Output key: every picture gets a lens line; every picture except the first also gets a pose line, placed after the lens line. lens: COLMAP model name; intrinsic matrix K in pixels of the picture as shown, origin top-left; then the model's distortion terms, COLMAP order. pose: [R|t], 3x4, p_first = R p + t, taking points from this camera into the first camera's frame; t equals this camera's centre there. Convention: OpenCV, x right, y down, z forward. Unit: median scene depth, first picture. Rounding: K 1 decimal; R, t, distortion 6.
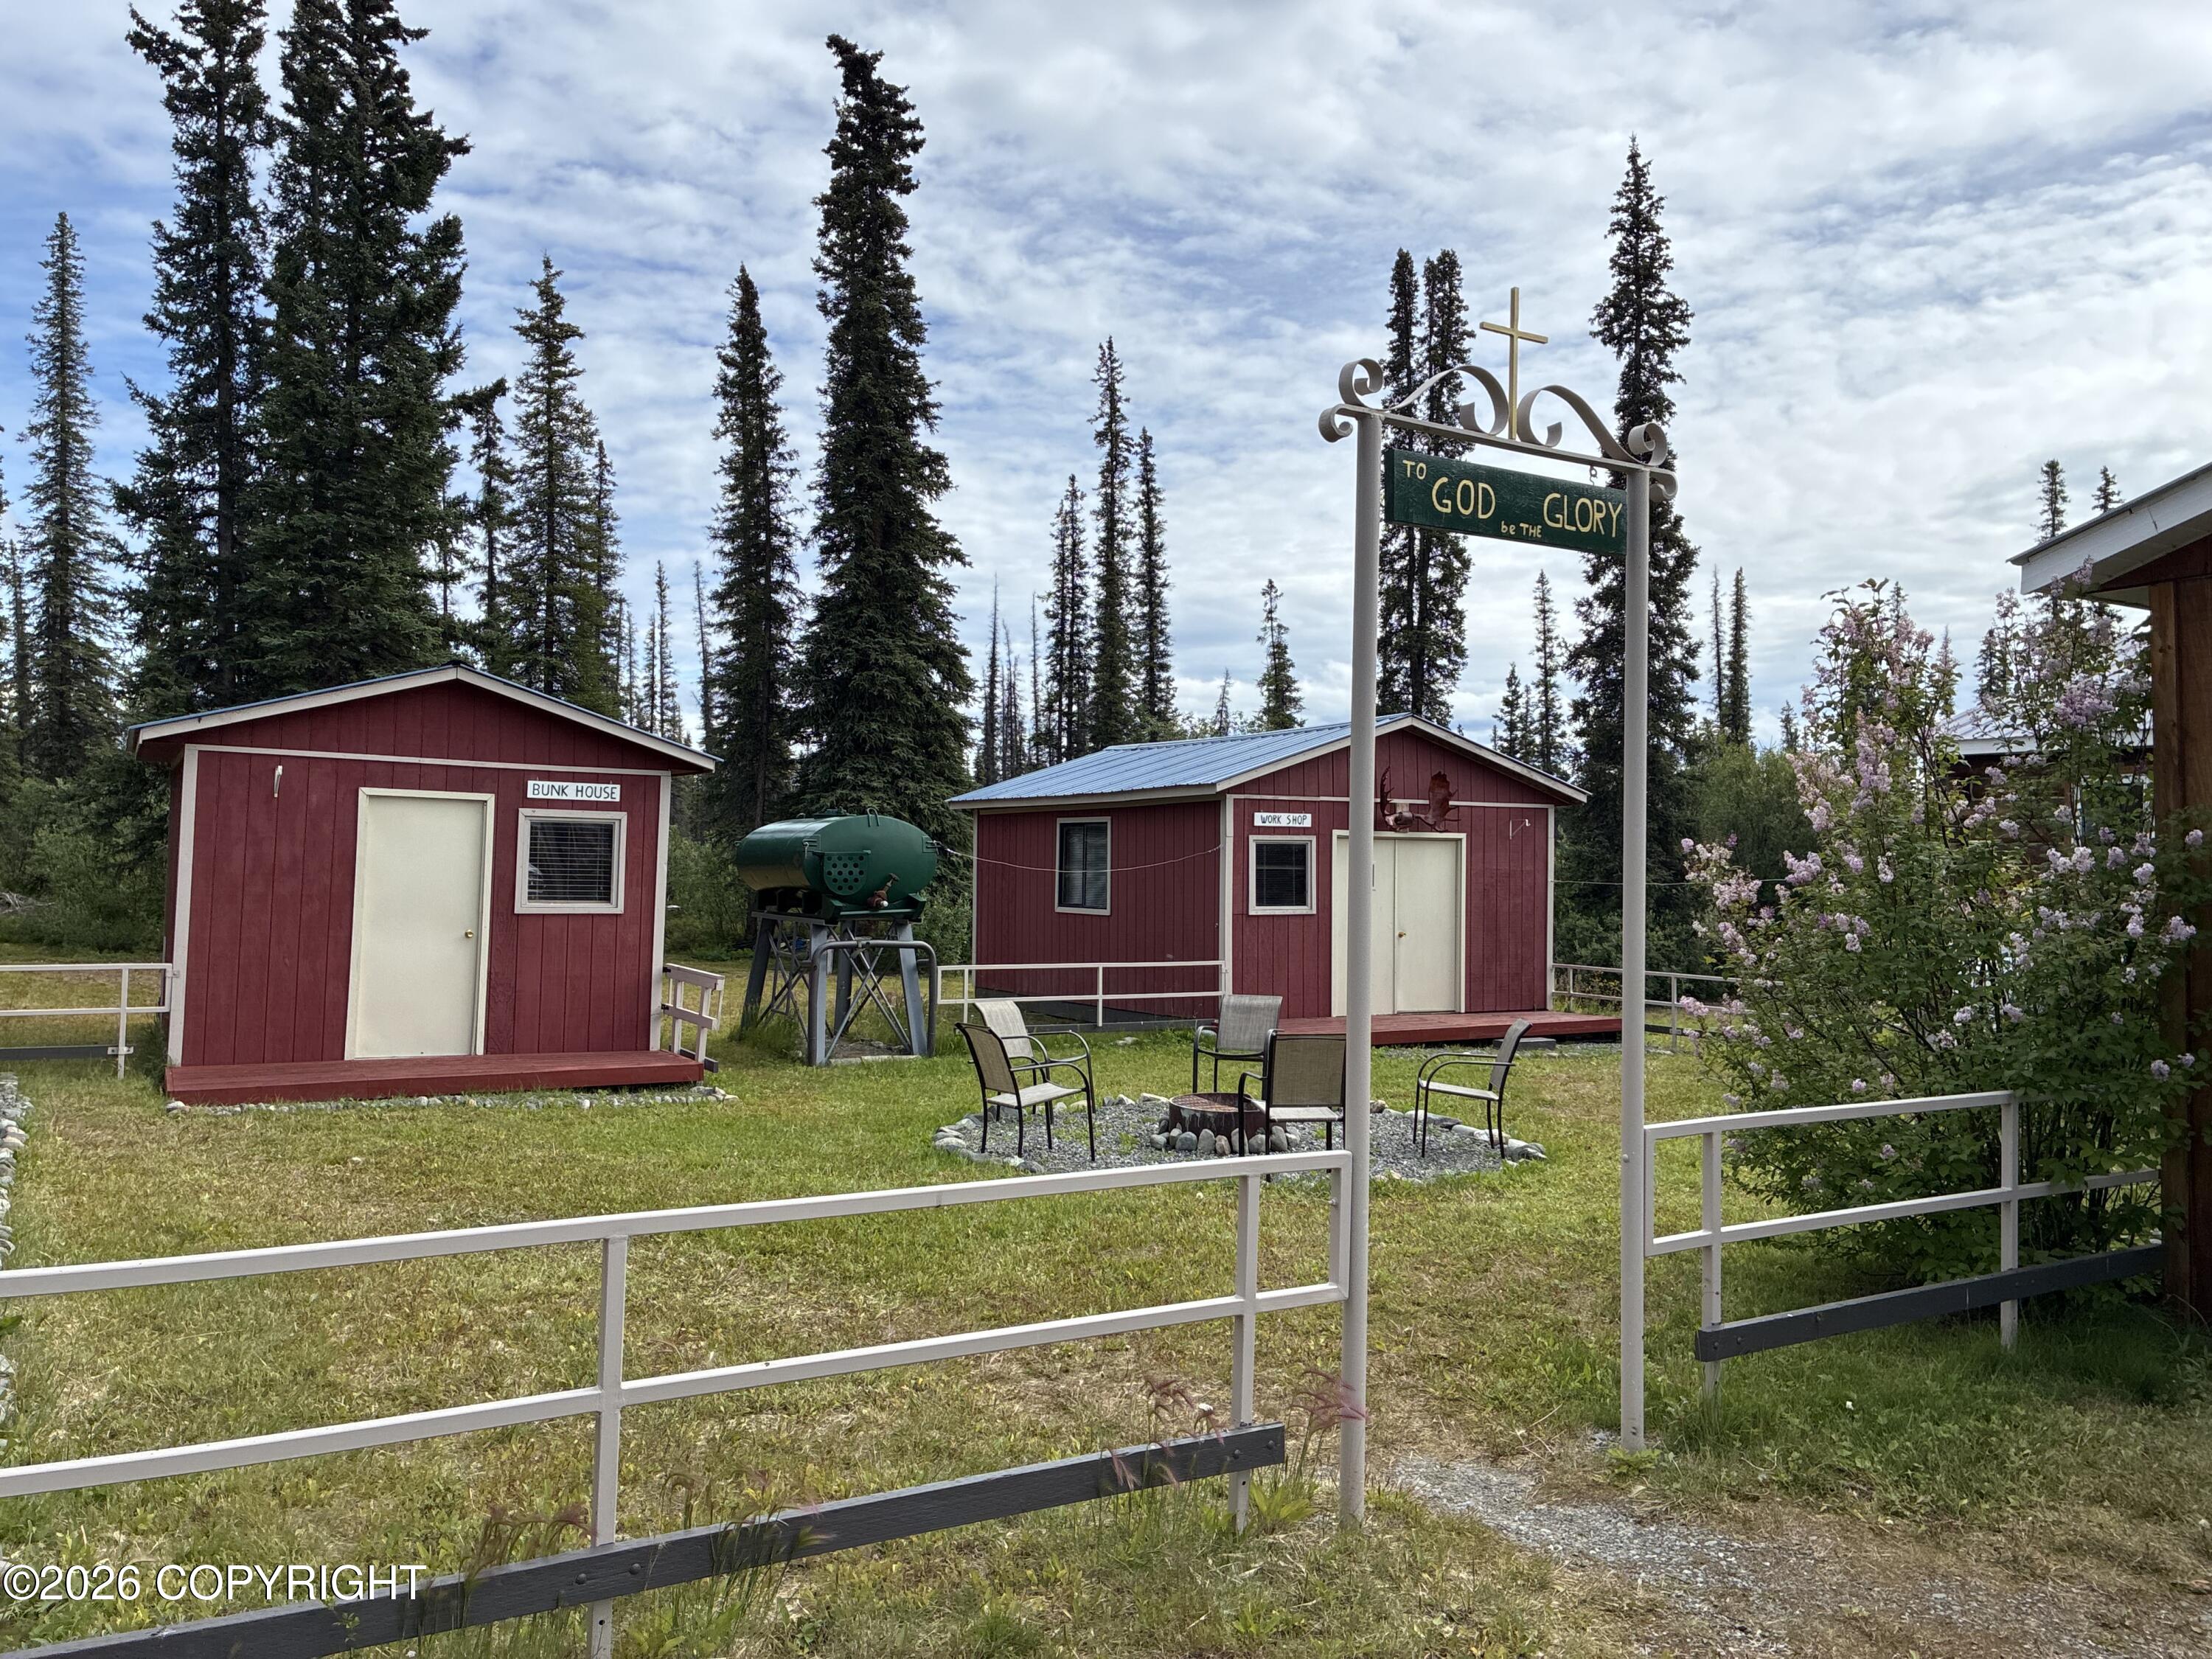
lens RADIAL K [[1671.9, 0, 1086.1], [0, 1671.9, 839.6], [0, 0, 1]] dist [0.038619, -0.032278]
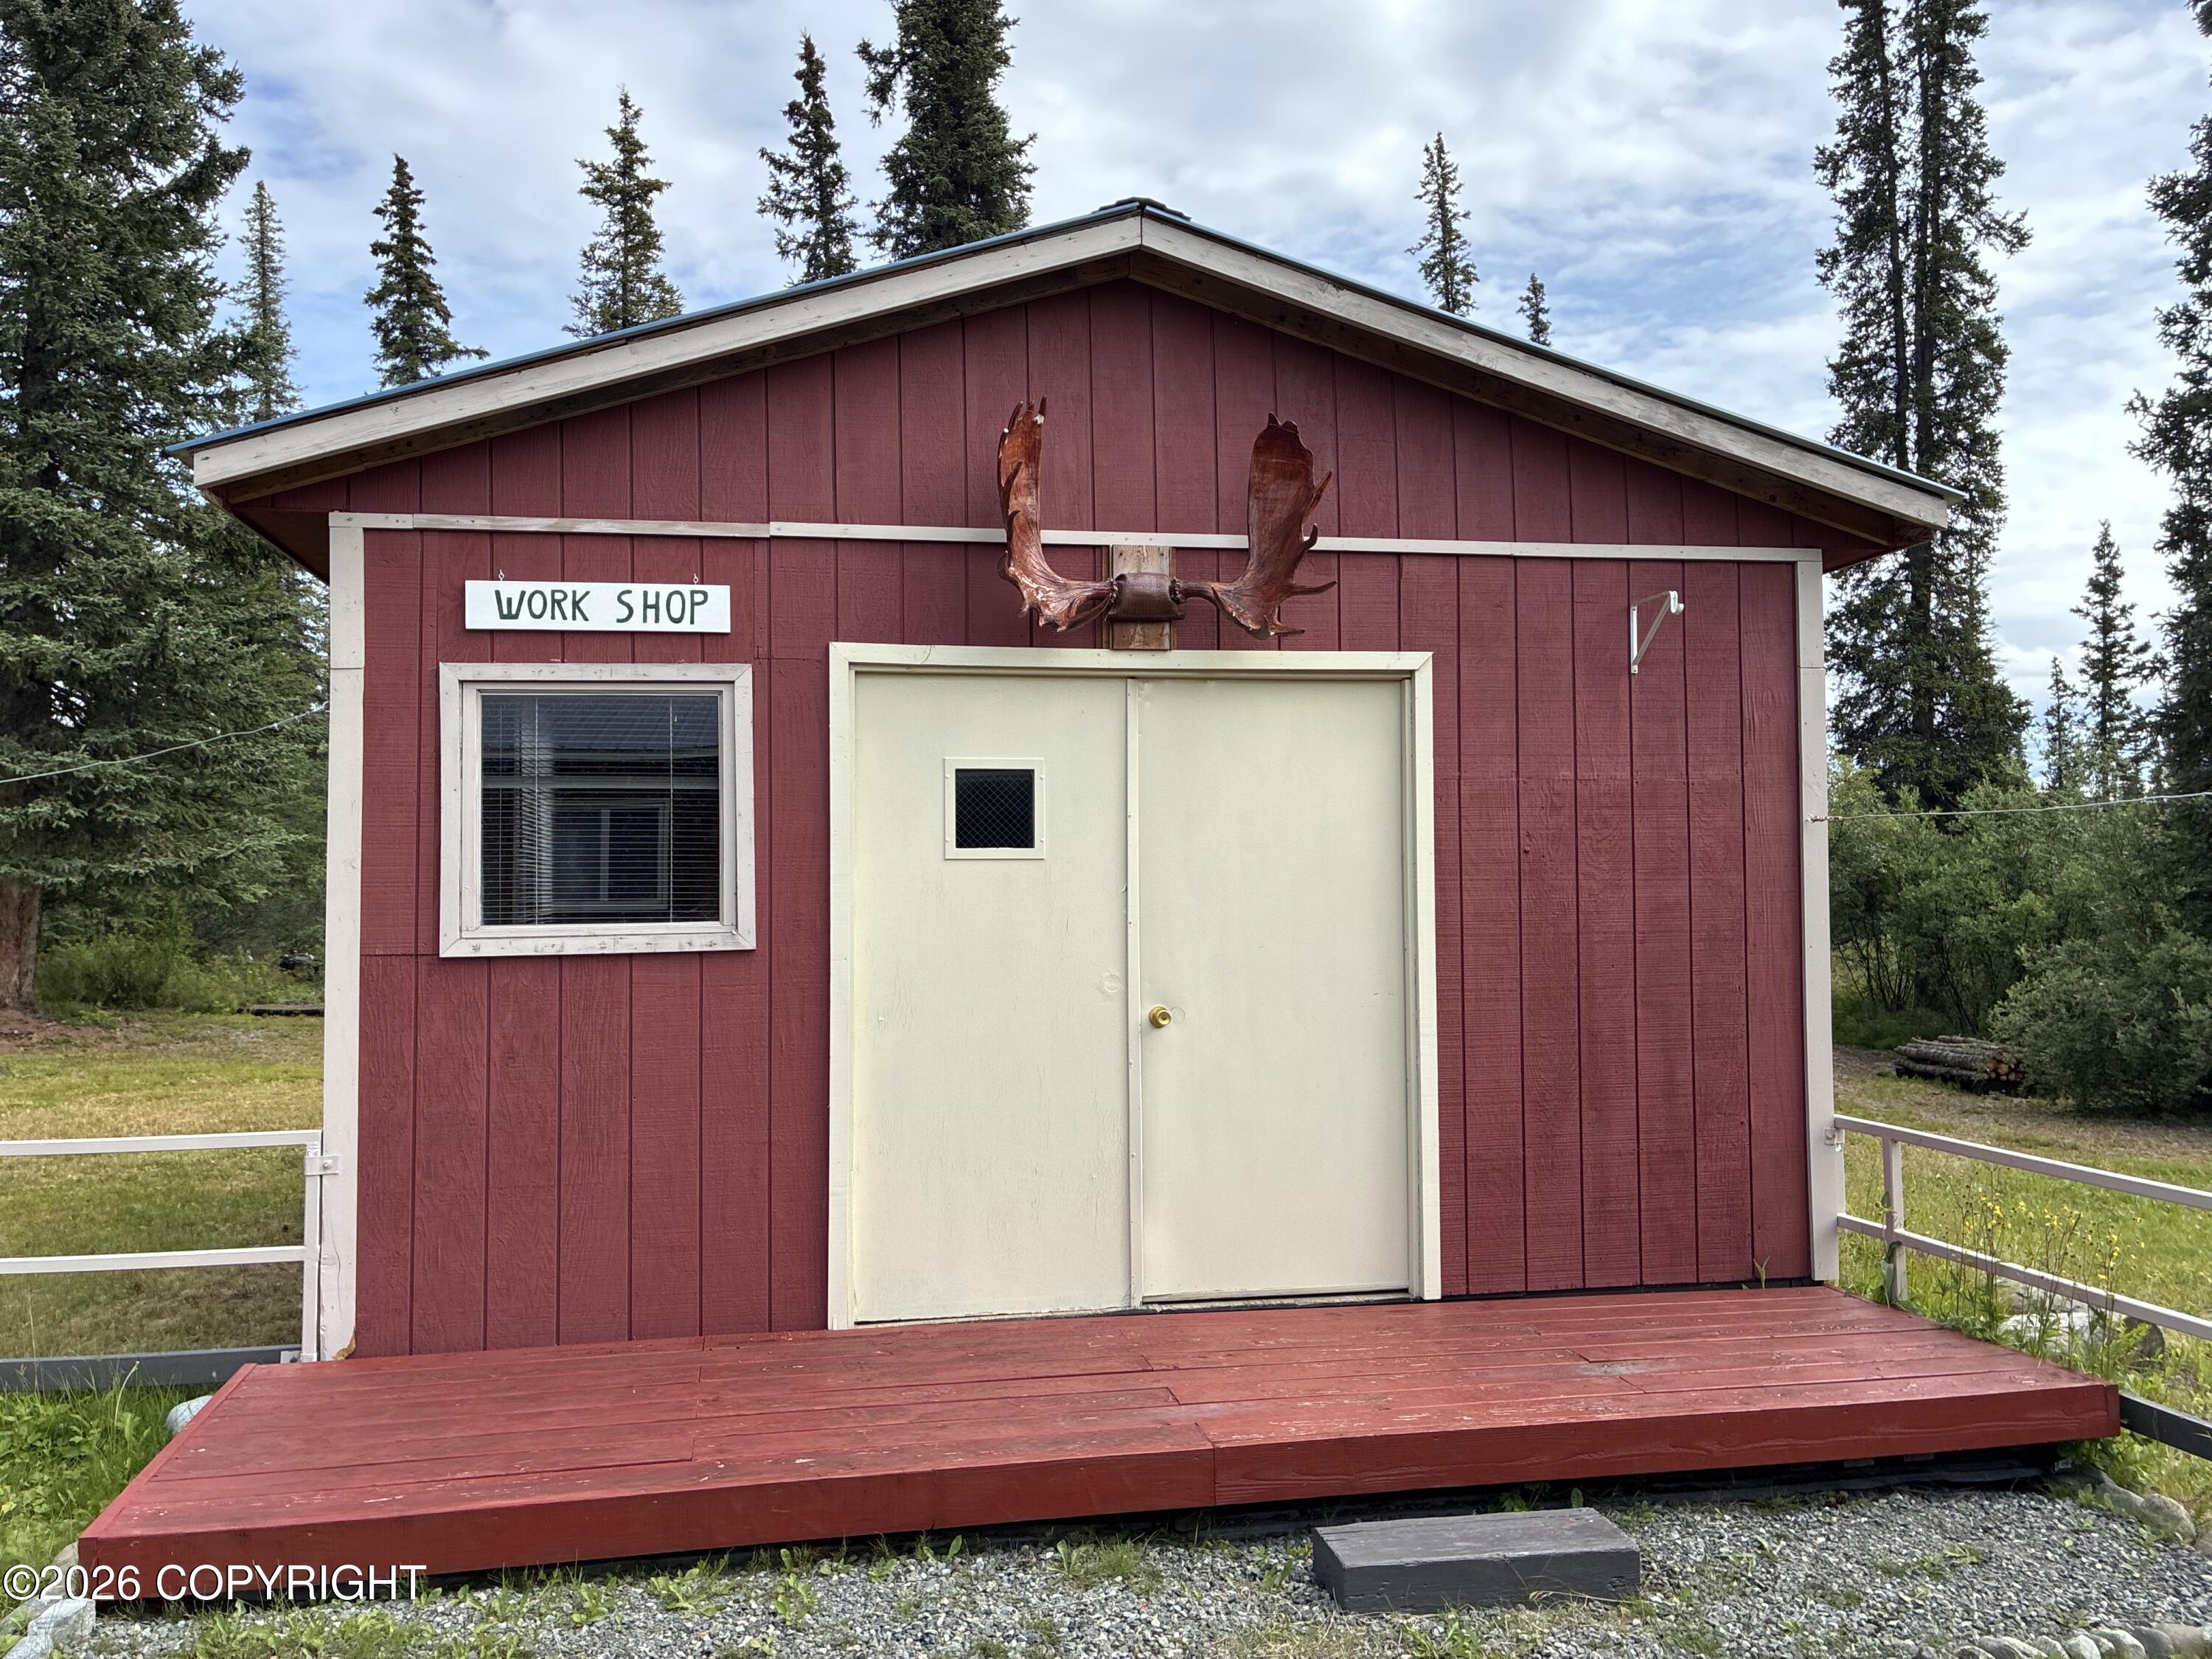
lens RADIAL K [[1671.9, 0, 1113.2], [0, 1671.9, 800.8], [0, 0, 1]] dist [0.038619, -0.032278]
pose [[0.942913, -0.038825, -0.330769, 0.271284], [0.025531, 0.998686, -0.044444, 0.032490], [0.332060, 0.033462, 0.942665, 0.729257]]
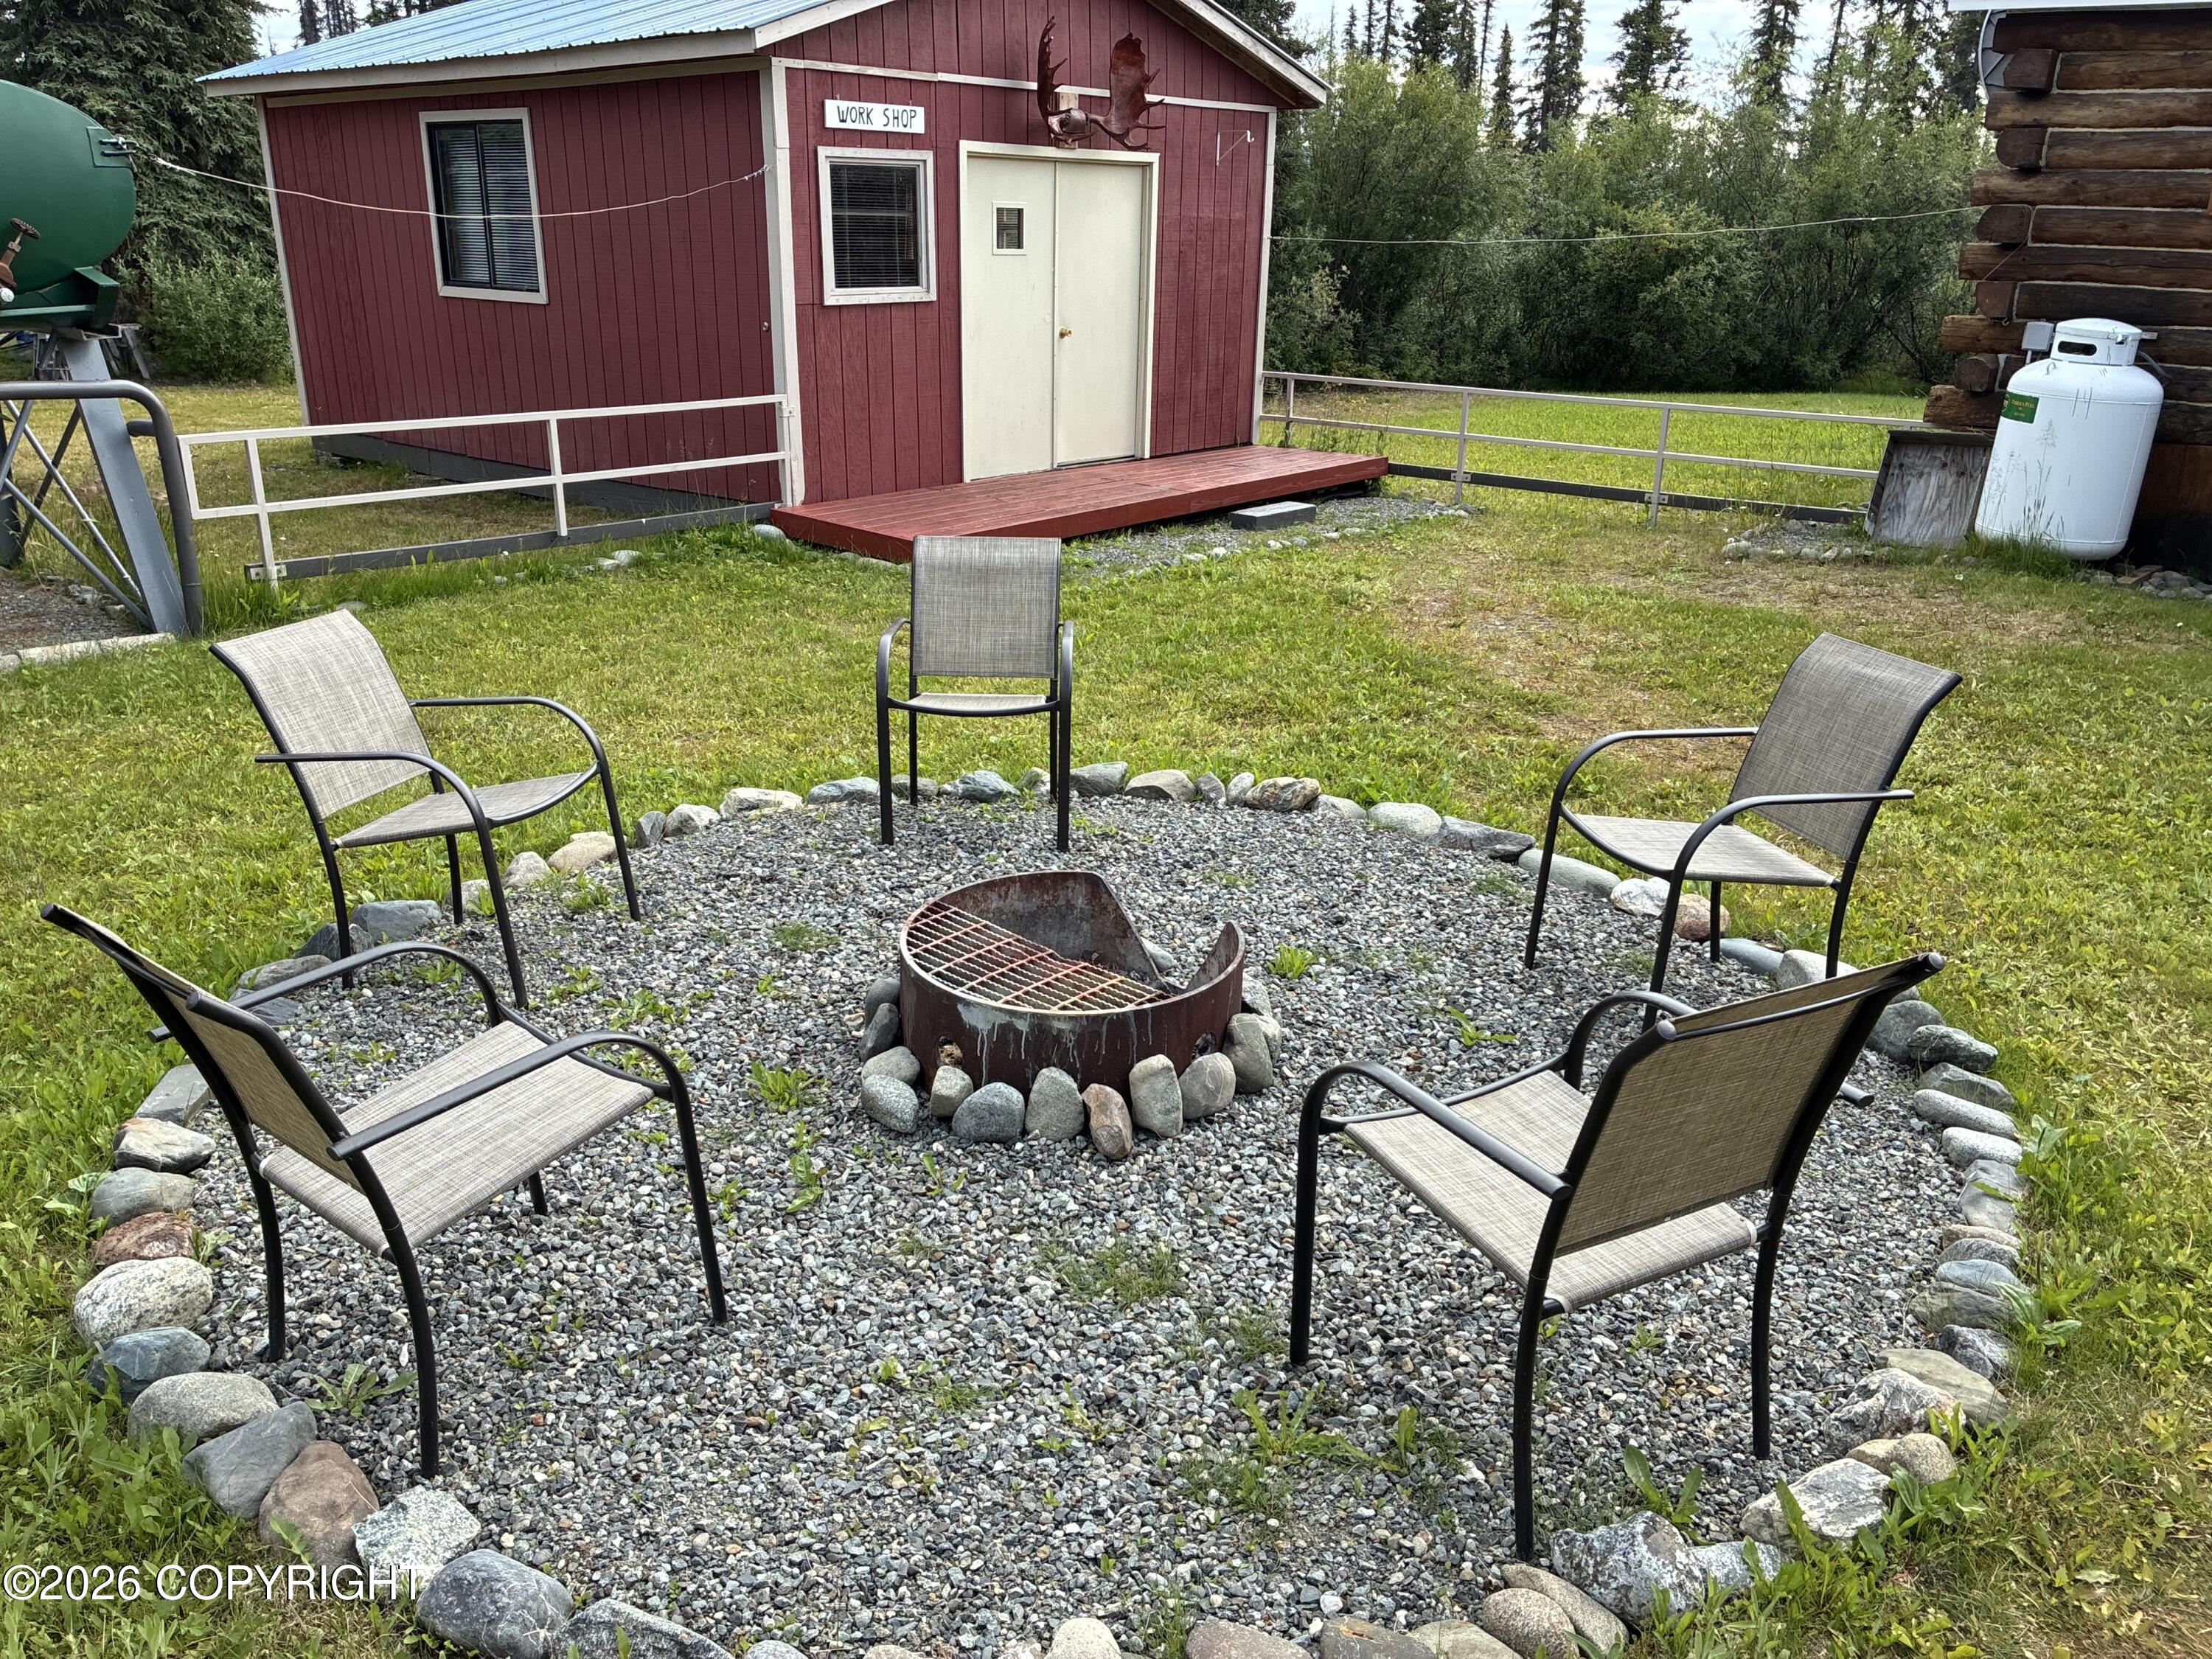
lens RADIAL K [[1671.9, 0, 1103.2], [0, 1671.9, 798.5], [0, 0, 1]] dist [0.038619, -0.032278]
pose [[0.941224, -0.107456, 0.320236, -0.008383], [-0.008187, 0.940515, 0.339655, 0.009315], [-0.337684, -0.322313, 0.884355, 0.409544]]
